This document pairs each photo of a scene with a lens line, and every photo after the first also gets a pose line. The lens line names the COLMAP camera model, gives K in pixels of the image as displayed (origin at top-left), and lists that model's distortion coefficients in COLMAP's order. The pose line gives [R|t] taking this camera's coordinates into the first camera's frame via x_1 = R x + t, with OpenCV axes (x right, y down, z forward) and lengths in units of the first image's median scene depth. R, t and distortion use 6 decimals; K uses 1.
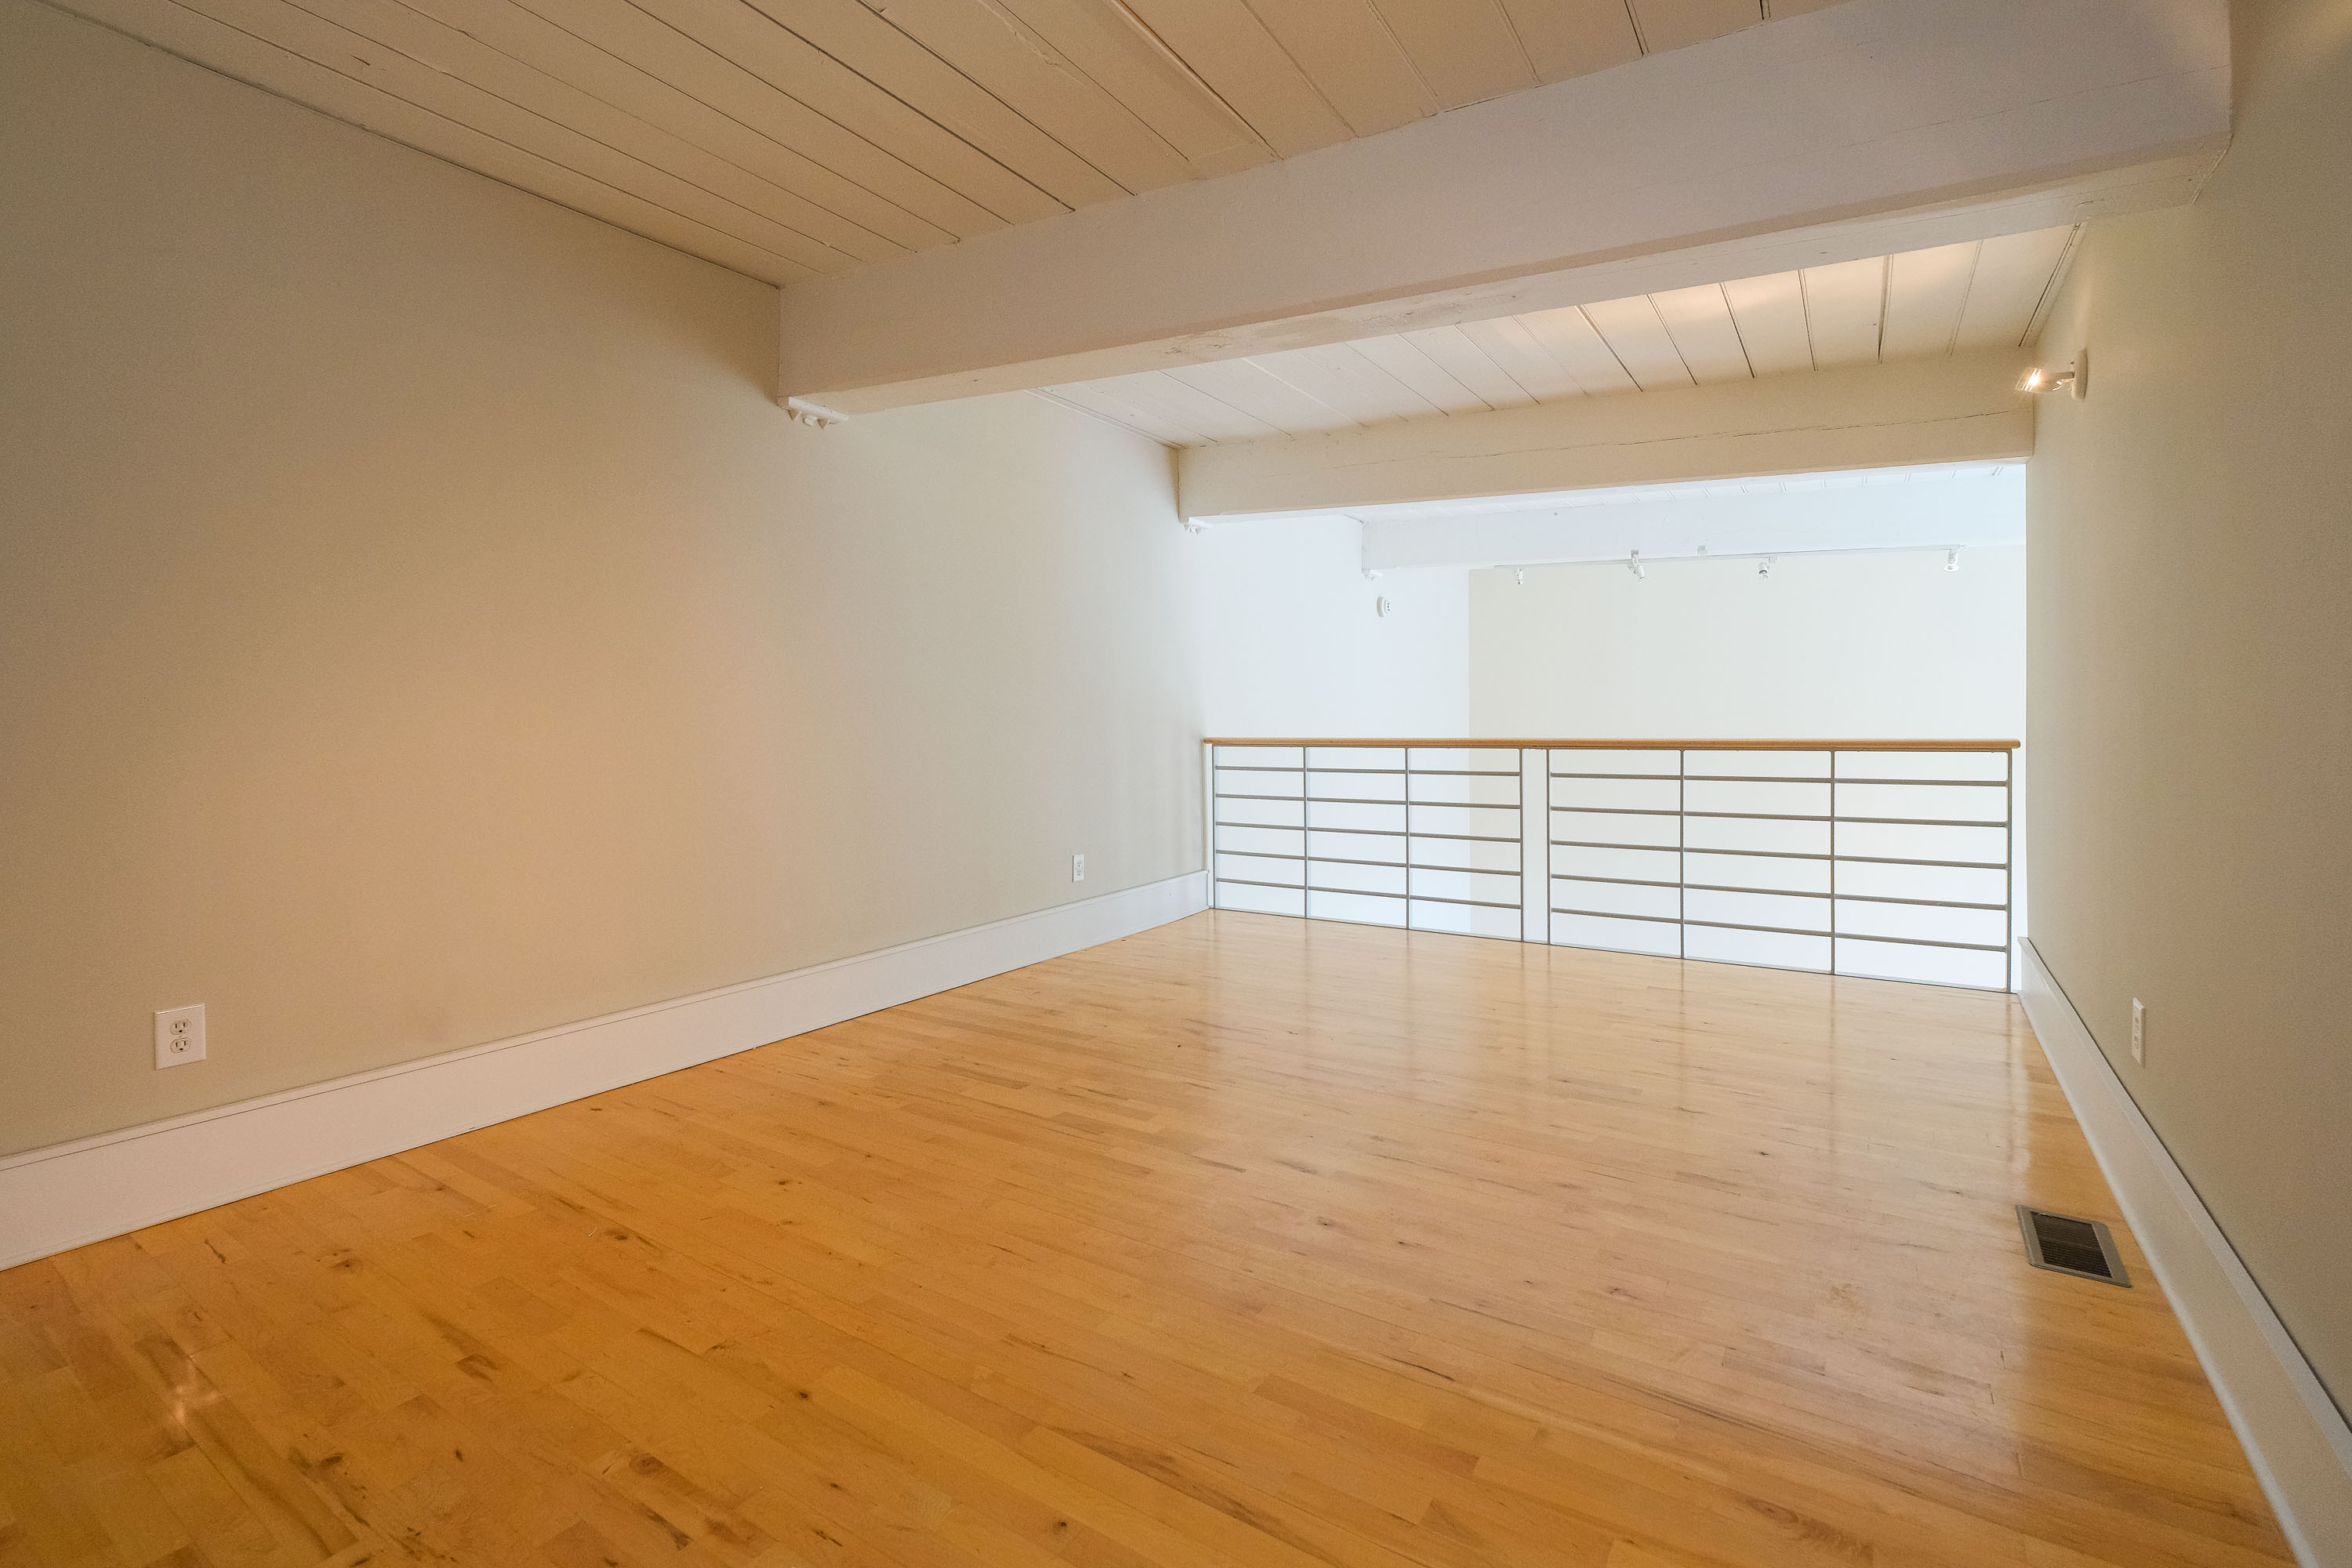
lens RADIAL K [[1048.4, 0, 1161.0], [0, 1048.4, 722.1], [0, 0, 1]] dist [-0.001561, 0.000208]
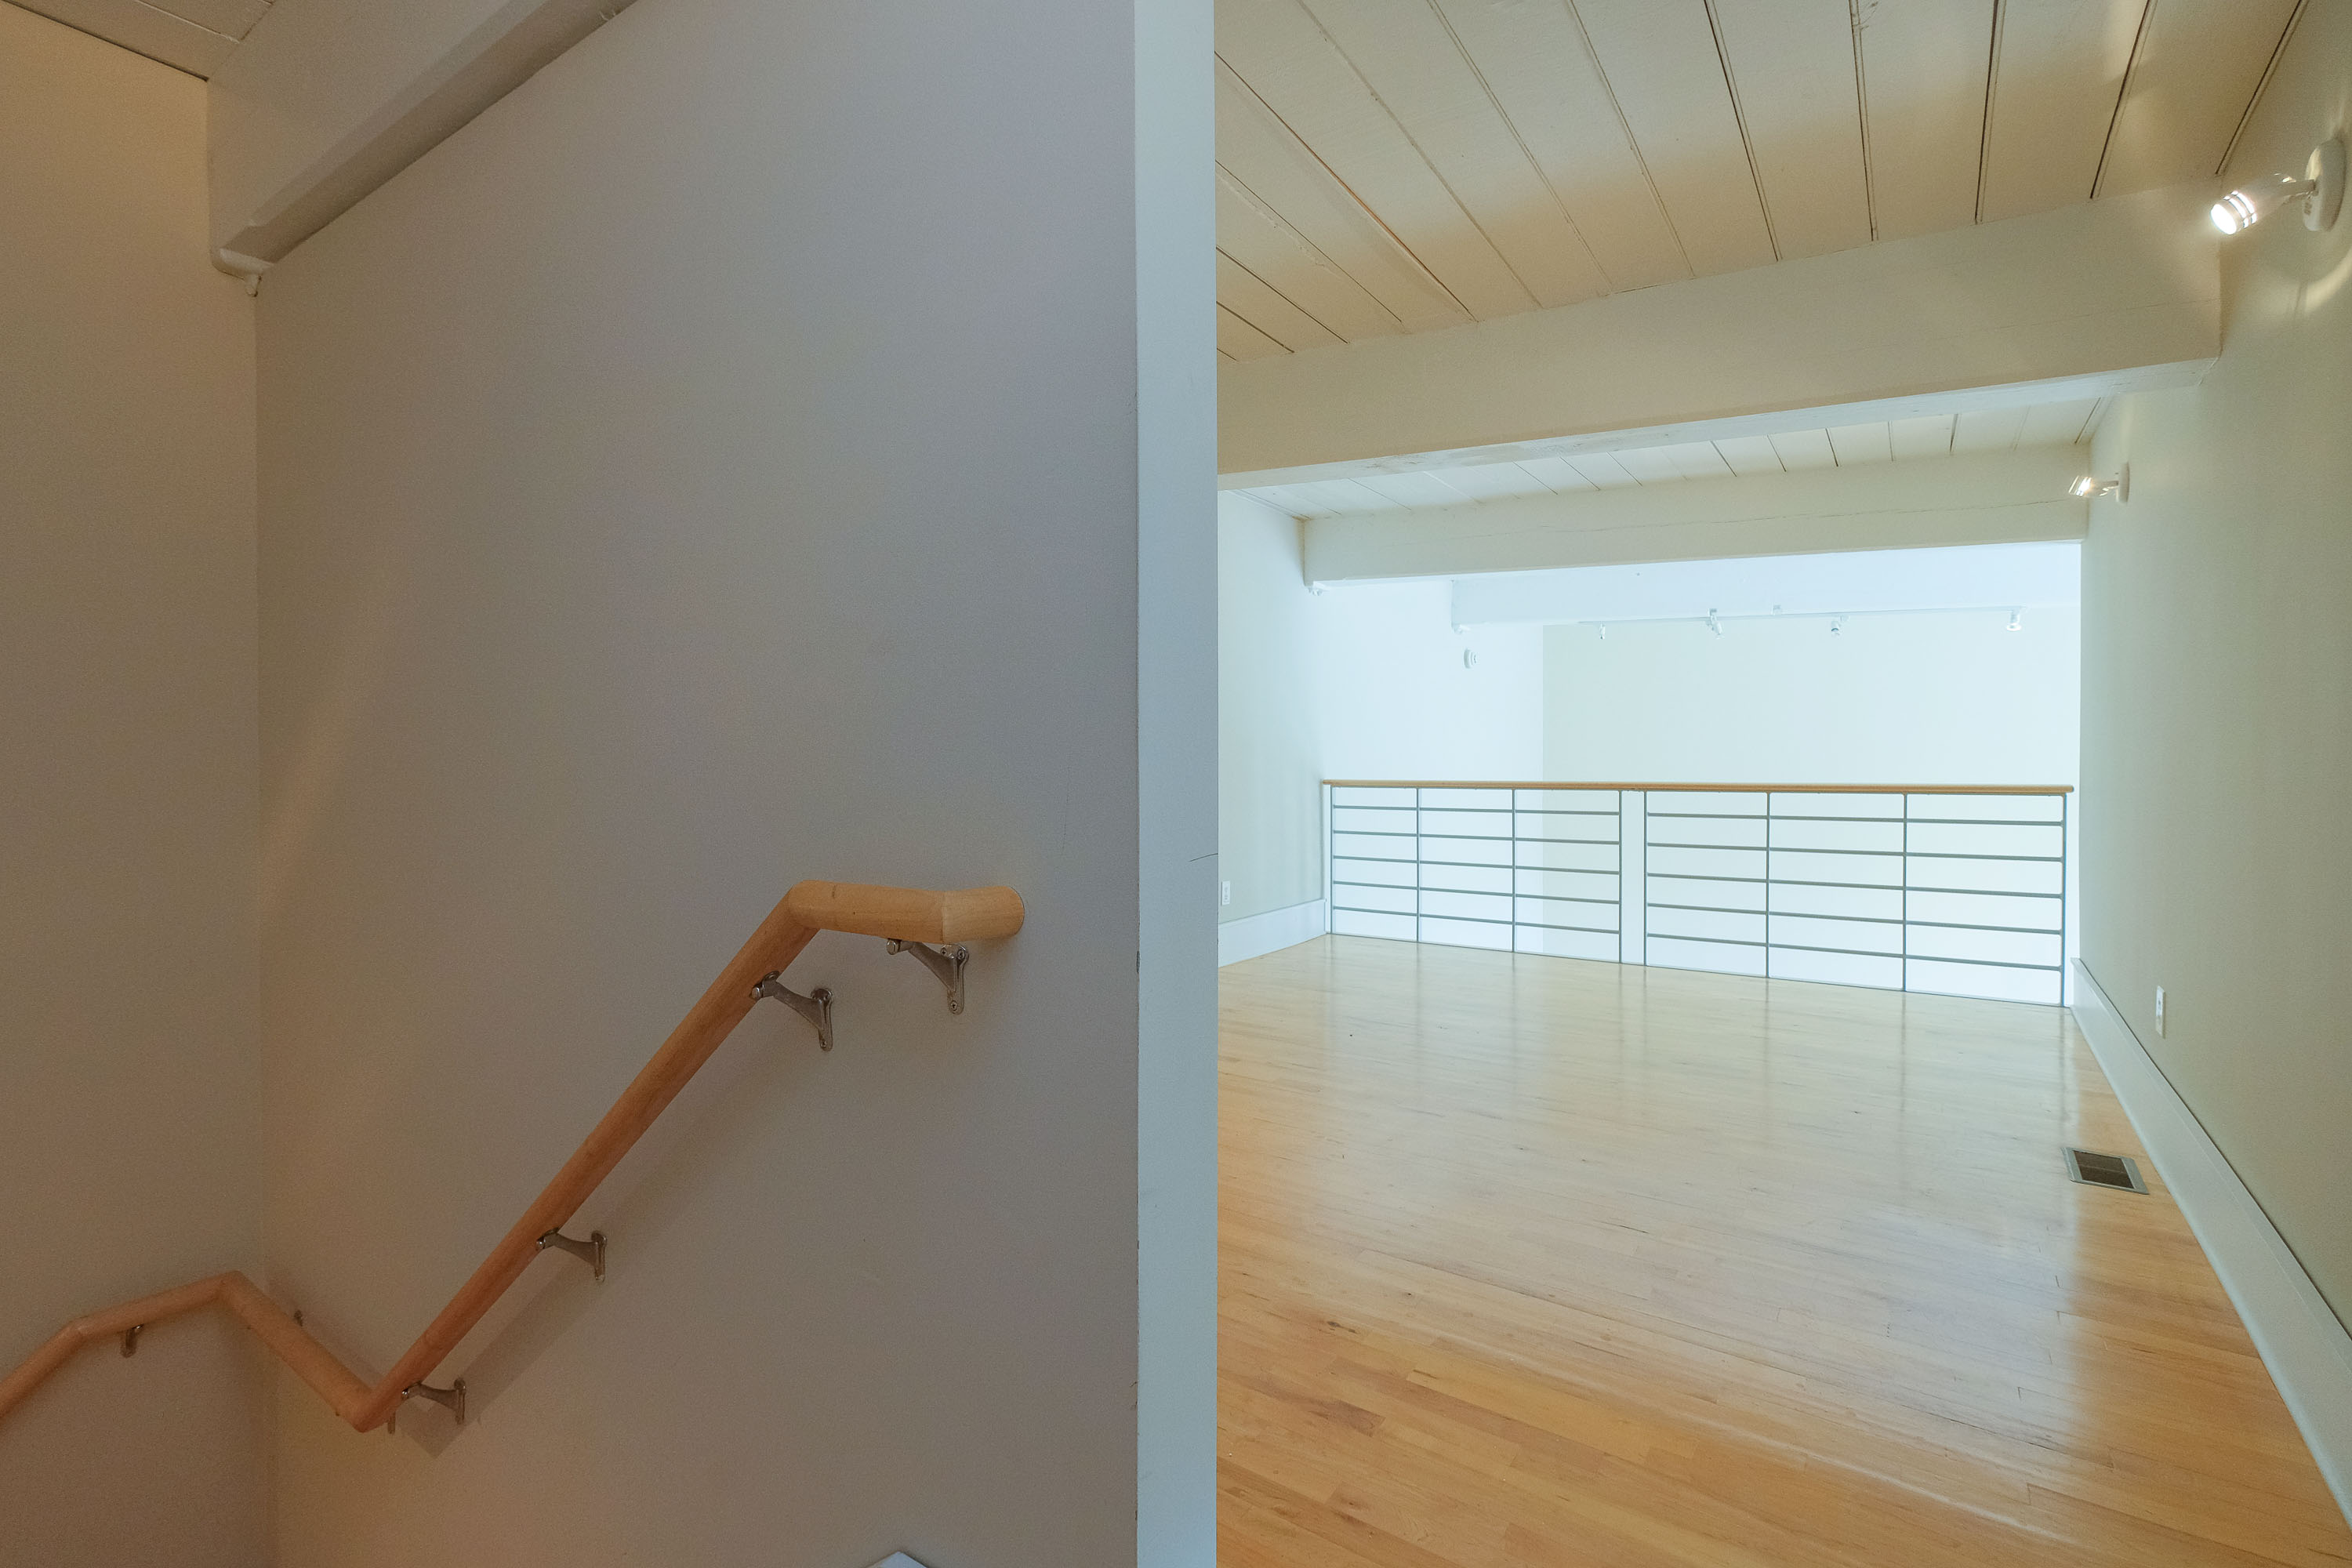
lens RADIAL K [[1048.4, 0, 1173.0], [0, 1048.4, 764.8], [0, 0, 1]] dist [-0.001561, 0.000208]
pose [[0.999548, 0.006861, -0.029276, -0.118190], [-0.006888, 0.999976, -0.000797, 0.001924], [0.029269, 0.000998, 0.999571, -0.156318]]
